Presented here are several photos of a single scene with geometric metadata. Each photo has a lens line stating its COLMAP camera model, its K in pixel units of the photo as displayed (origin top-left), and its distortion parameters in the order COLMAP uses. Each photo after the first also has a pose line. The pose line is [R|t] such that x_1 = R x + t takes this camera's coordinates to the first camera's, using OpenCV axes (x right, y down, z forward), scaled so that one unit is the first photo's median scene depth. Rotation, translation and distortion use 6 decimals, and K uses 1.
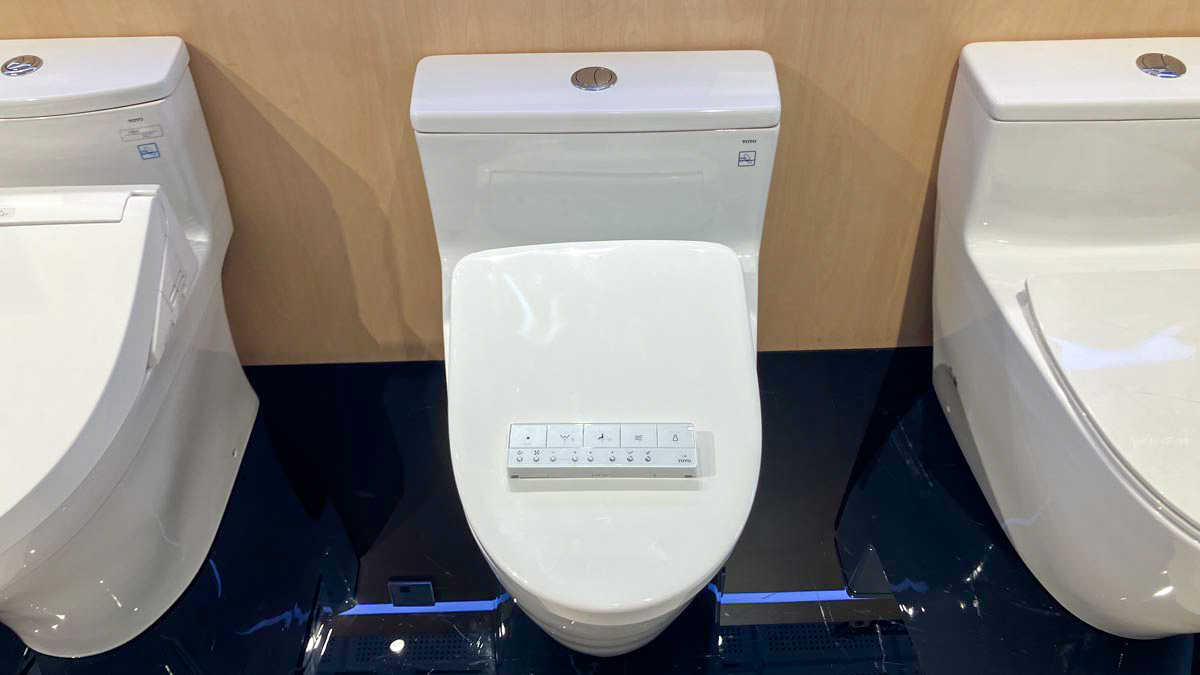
lens RADIAL K [[994.8, 0, 601.5], [0, 994.8, 336.1], [0, 0, 1]] dist [0.000658, 0.010699]
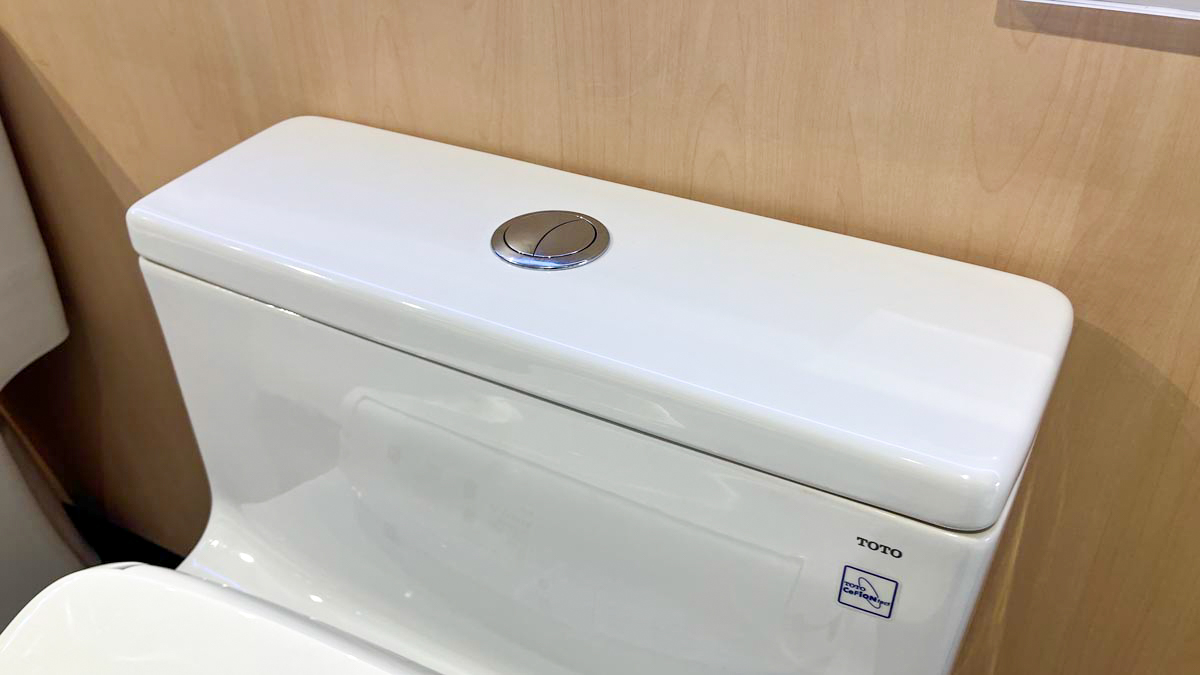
lens RADIAL K [[994.8, 0, 591.3], [0, 994.8, 346.1], [0, 0, 1]] dist [0.000658, 0.010699]
pose [[0.873648, 0.281587, -0.396796, 0.165921], [-0.331455, 0.941453, -0.061679, -0.195069], [0.356197, 0.185406, 0.915832, 0.639332]]
